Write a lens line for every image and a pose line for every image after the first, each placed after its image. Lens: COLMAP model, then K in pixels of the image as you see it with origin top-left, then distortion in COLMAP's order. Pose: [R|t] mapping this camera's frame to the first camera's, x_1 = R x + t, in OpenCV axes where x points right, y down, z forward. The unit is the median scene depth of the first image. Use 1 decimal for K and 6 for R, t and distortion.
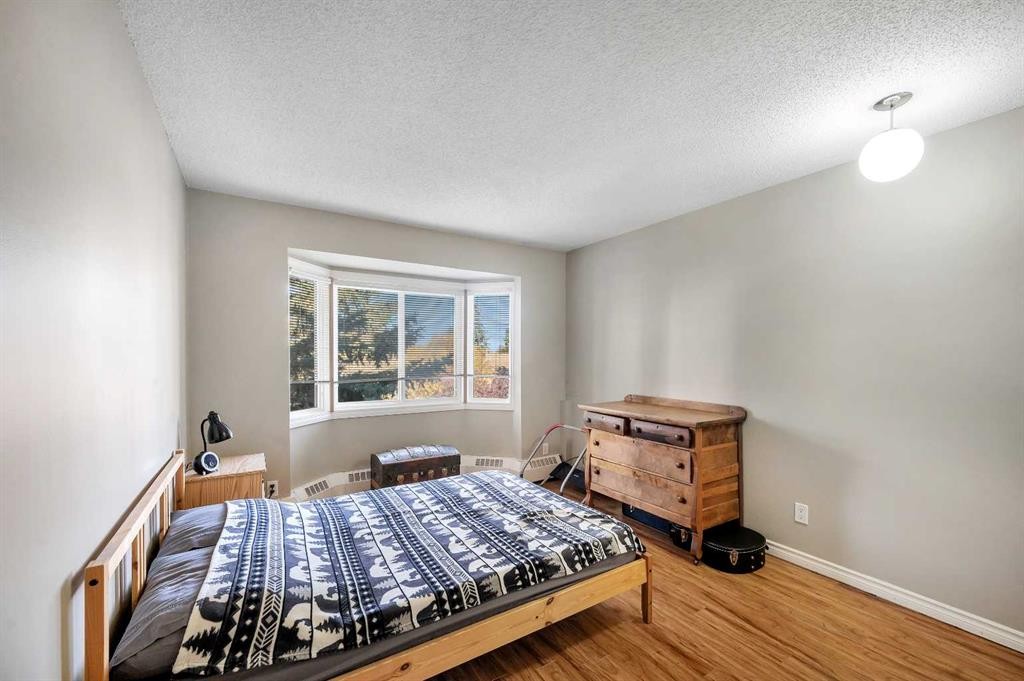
lens RADIAL K [[414.5, 0, 513.9], [0, 414.5, 363.8], [0, 0, 1]] dist [-0.000003, 0.000015]
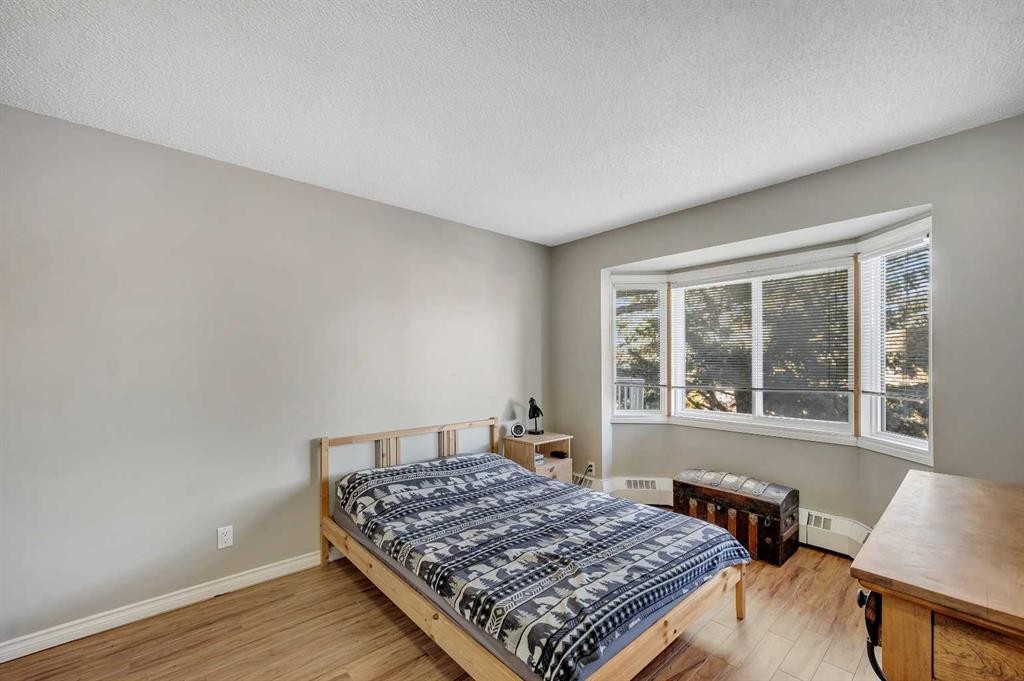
lens RADIAL K [[414.5, 0, 513.9], [0, 414.5, 363.8], [0, 0, 1]] dist [-0.000003, 0.000015]
pose [[0.161241, 0.007824, -0.986884, 0.825266], [-0.017631, 0.999832, 0.005046, -0.014552], [0.986758, 0.016586, 0.161352, 0.794722]]
